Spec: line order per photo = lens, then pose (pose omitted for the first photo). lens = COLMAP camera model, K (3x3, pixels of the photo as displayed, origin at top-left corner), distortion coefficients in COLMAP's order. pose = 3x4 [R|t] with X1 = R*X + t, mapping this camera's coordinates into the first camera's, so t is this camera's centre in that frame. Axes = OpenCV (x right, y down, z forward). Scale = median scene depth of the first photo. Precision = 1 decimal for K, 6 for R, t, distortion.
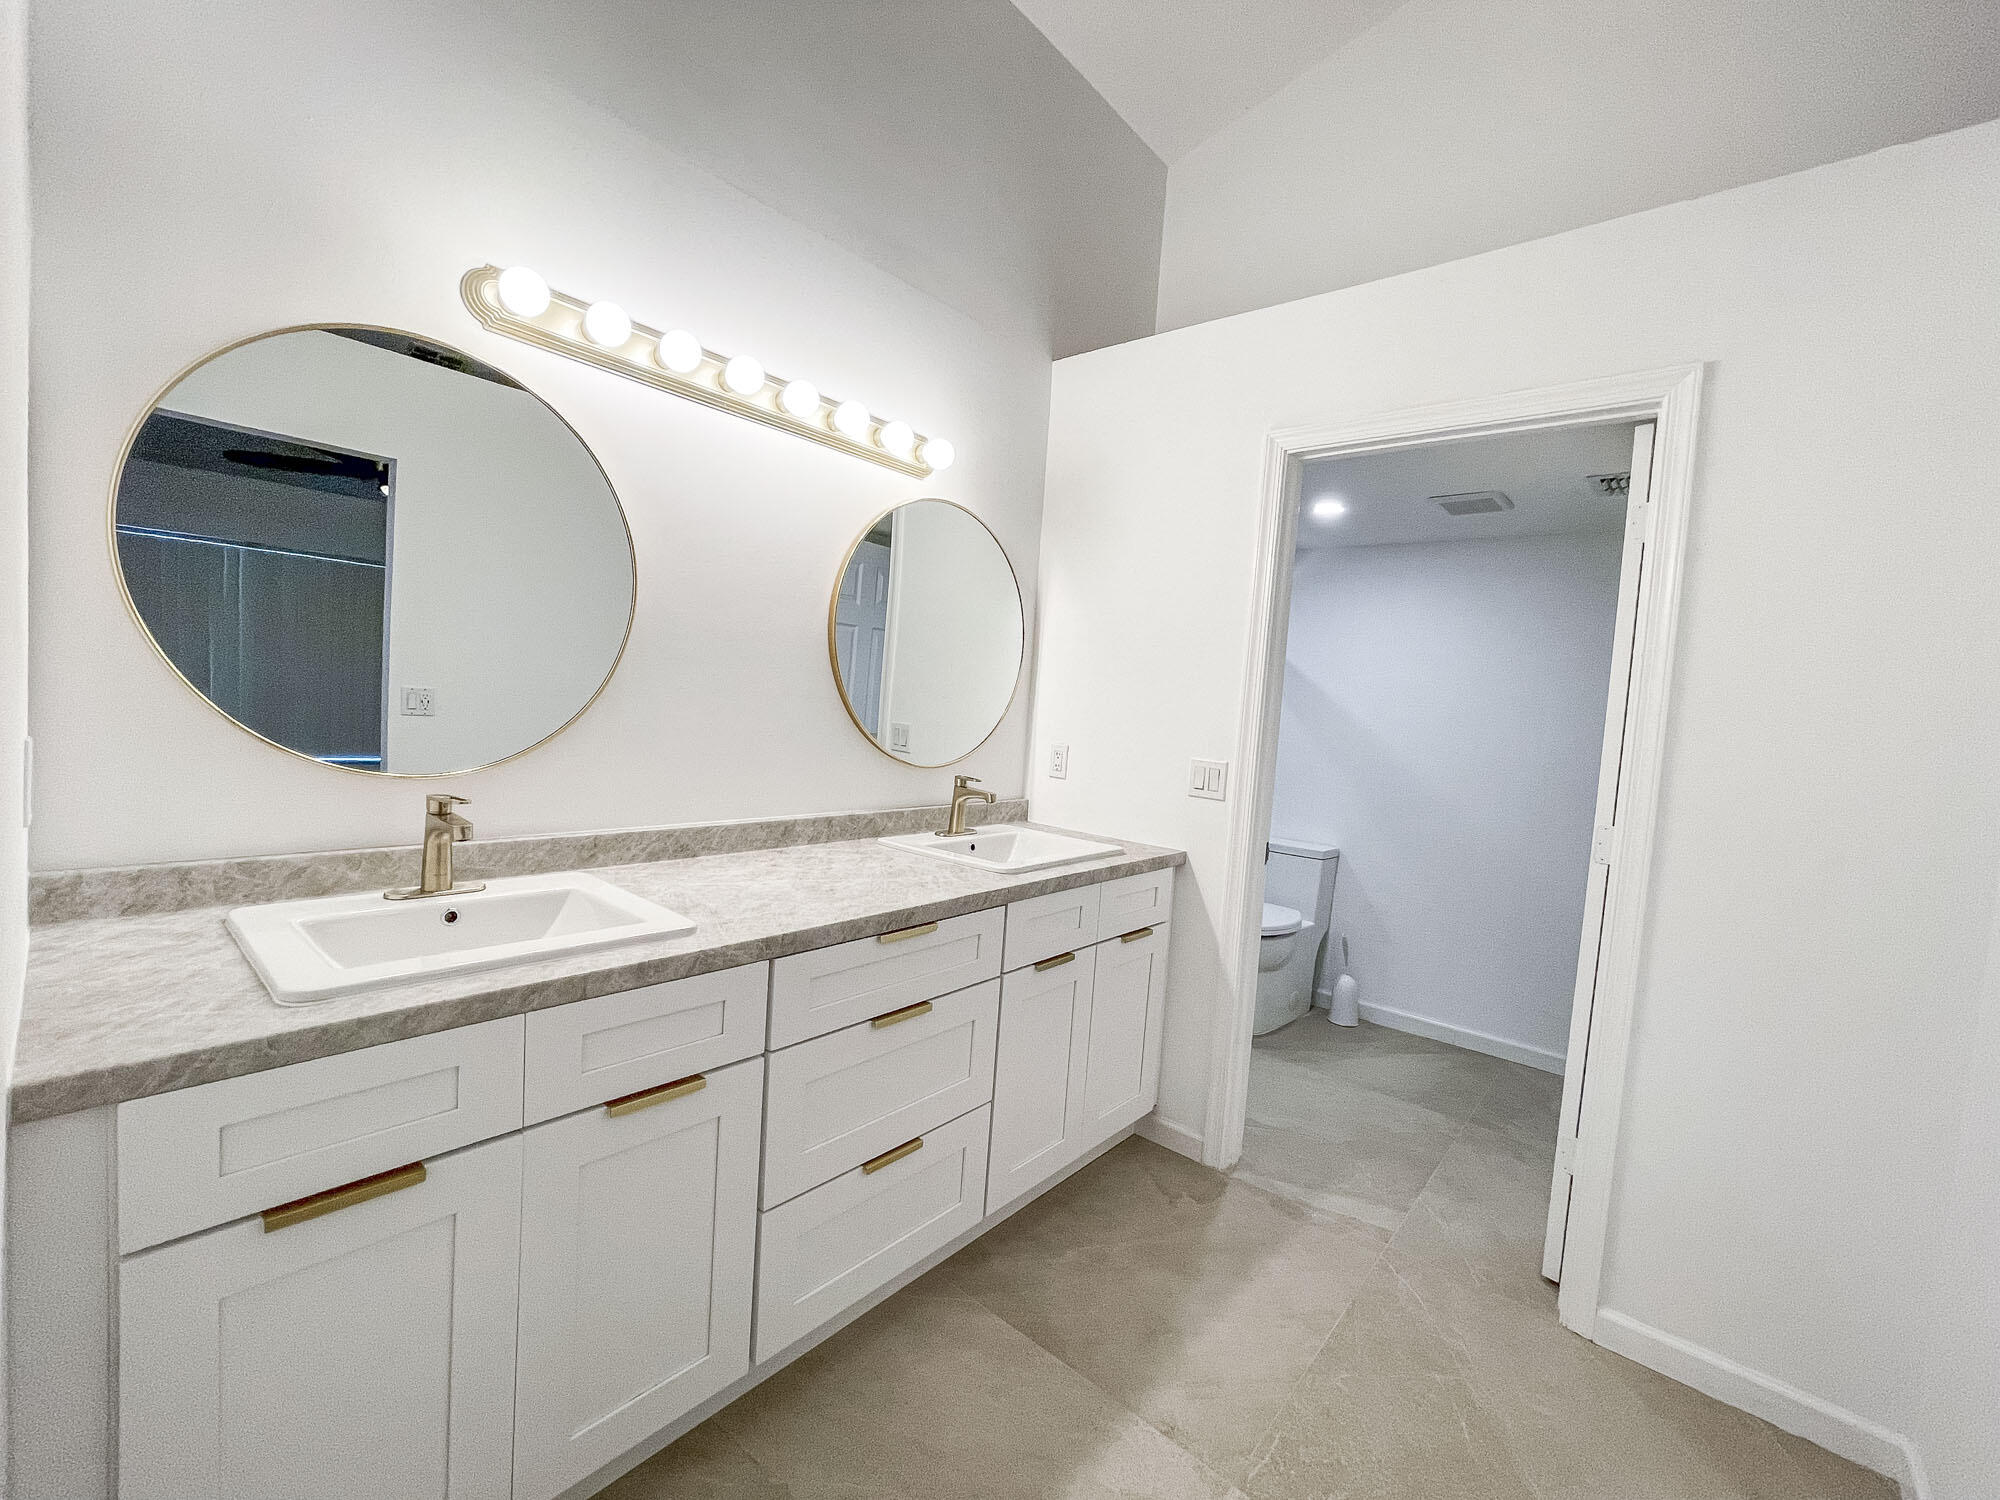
lens RADIAL K [[837.9, 0, 1000.0], [0, 837.9, 750.0], [0, 0, 1]] dist [-0.001545, -0.000077]
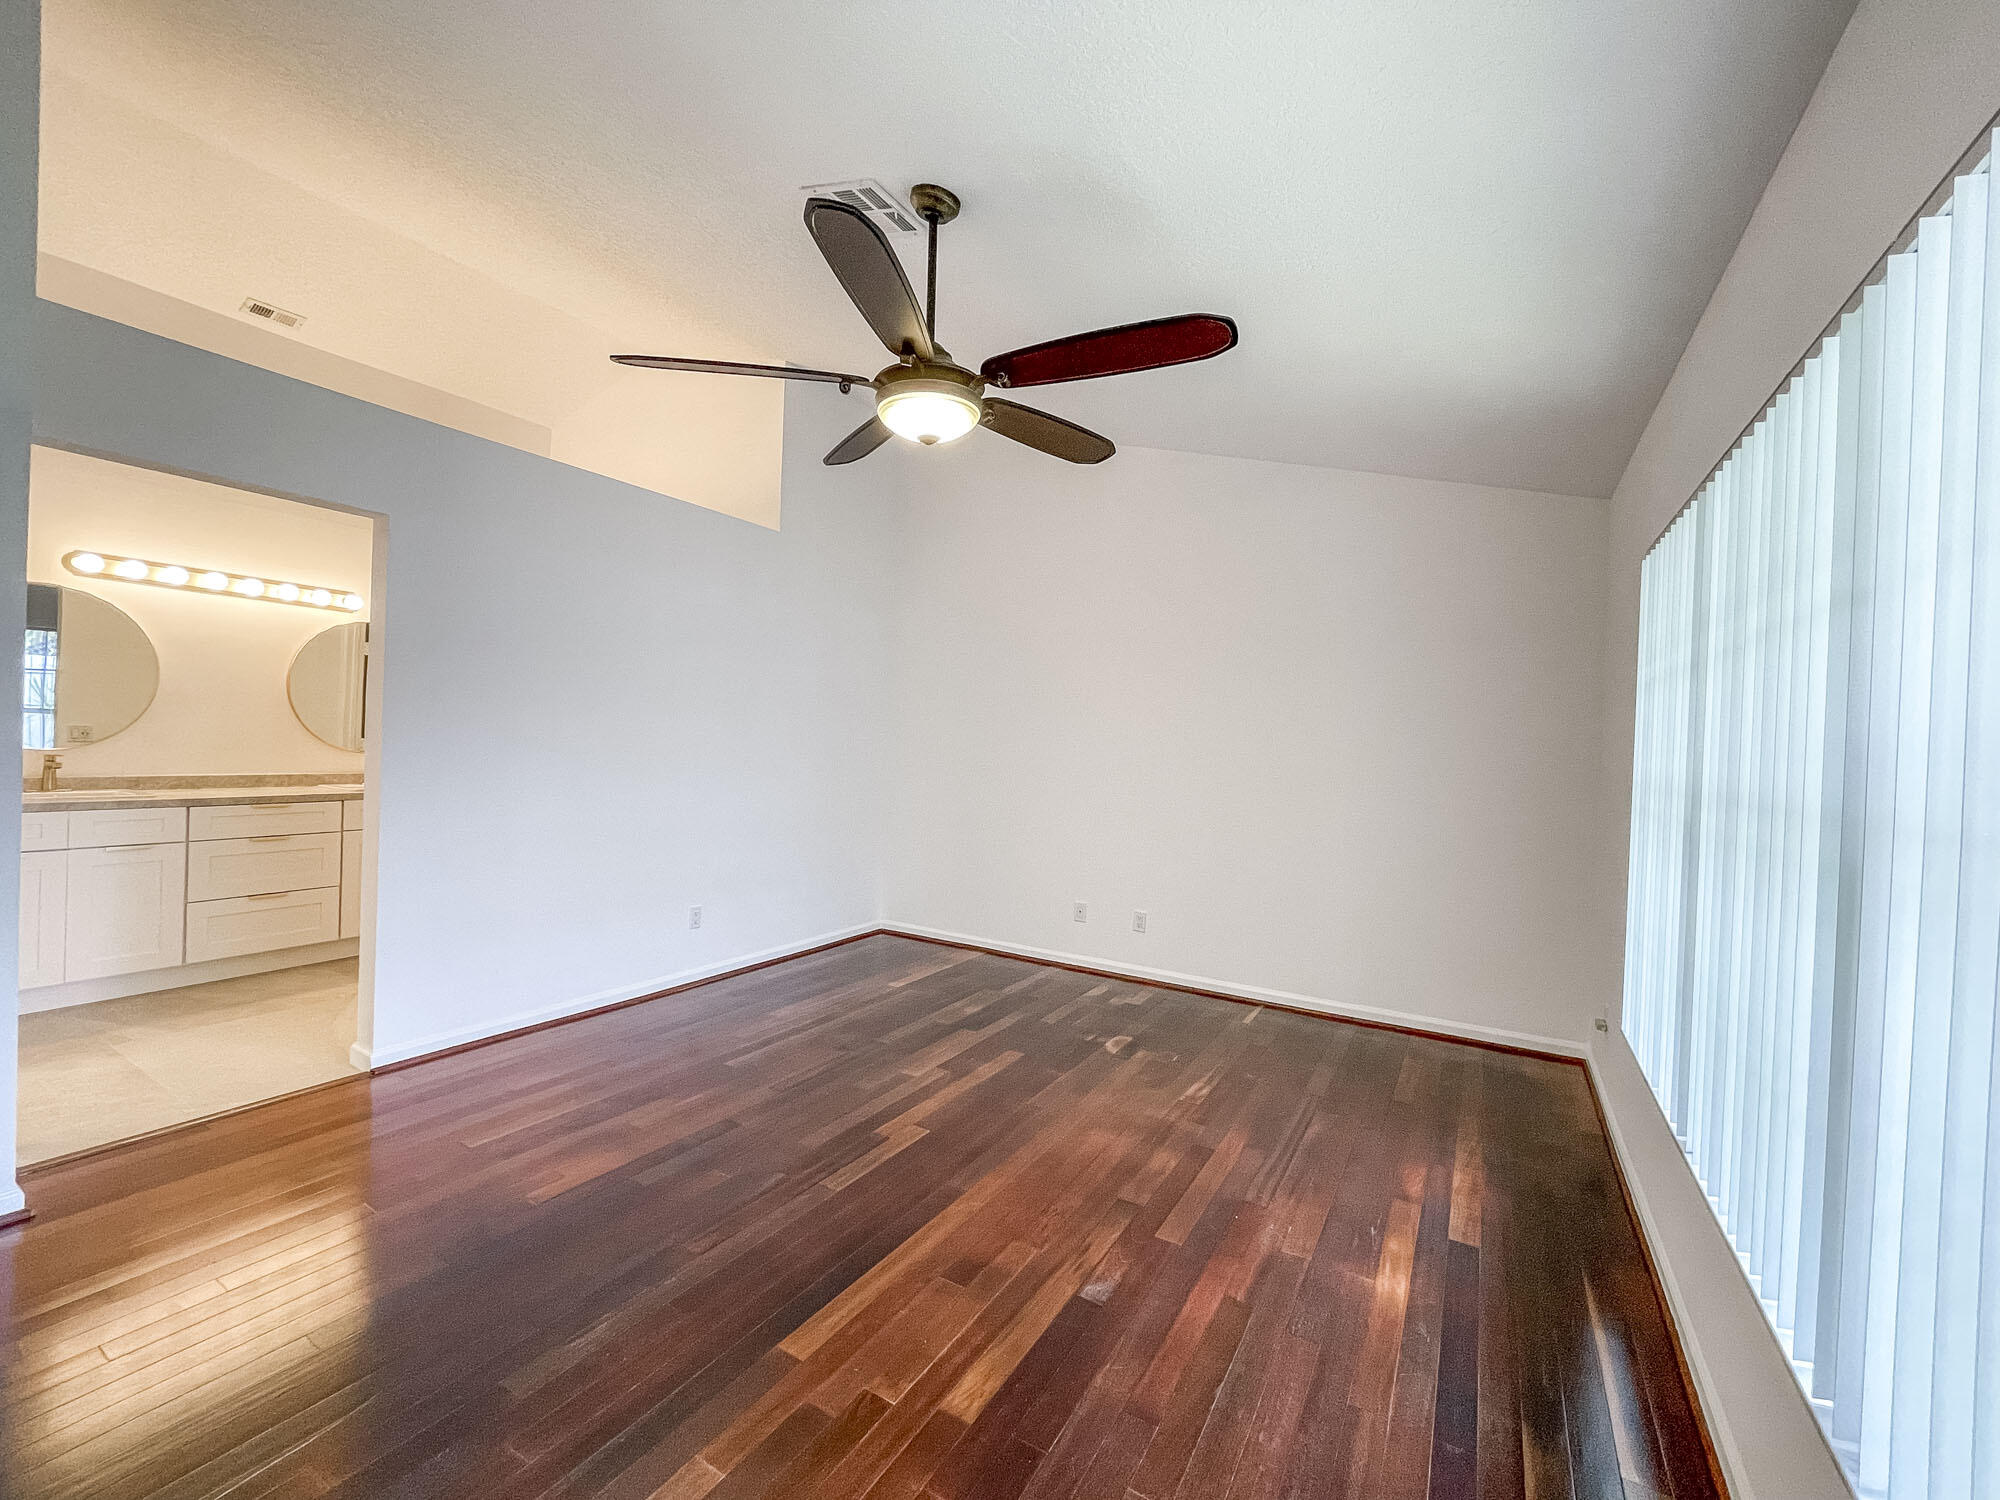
lens RADIAL K [[837.9, 0, 1000.0], [0, 837.9, 750.0], [0, 0, 1]] dist [-0.001545, -0.000077]
pose [[0.984429, -0.032727, 0.172707, 1.748584], [0.040548, 0.998296, -0.041954, 0.262398], [-0.171040, 0.048304, 0.984079, -2.018250]]
